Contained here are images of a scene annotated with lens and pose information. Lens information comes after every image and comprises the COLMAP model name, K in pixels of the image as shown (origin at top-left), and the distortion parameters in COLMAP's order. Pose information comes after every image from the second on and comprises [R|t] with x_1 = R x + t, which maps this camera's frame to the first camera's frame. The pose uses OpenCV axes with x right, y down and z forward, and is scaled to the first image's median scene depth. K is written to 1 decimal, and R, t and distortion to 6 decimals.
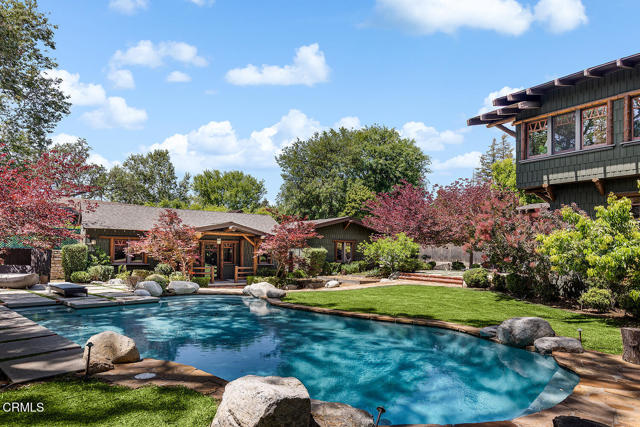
lens RADIAL K [[394.8, 0, 320.0], [0, 394.8, 213.5], [0, 0, 1]] dist [0.000028, -0.000009]
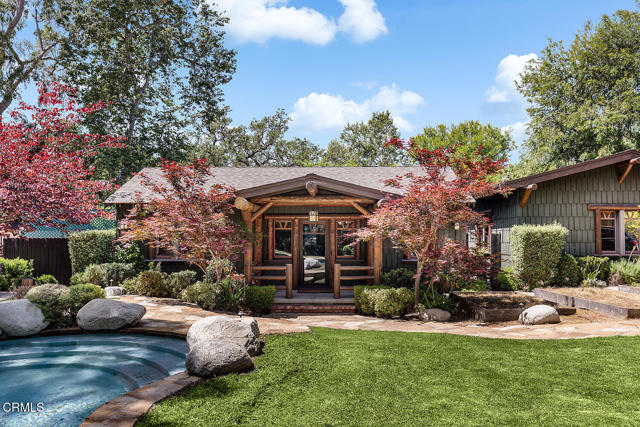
lens RADIAL K [[509.1, 0, 320.0], [0, 509.1, 213.5], [0, 0, 1]] dist [0.009705, 0.000523]
pose [[0.842352, -0.048641, -0.536729, 0.082970], [0.068945, 0.997462, 0.017808, 0.041779], [0.534500, -0.052005, 0.843567, 0.334295]]
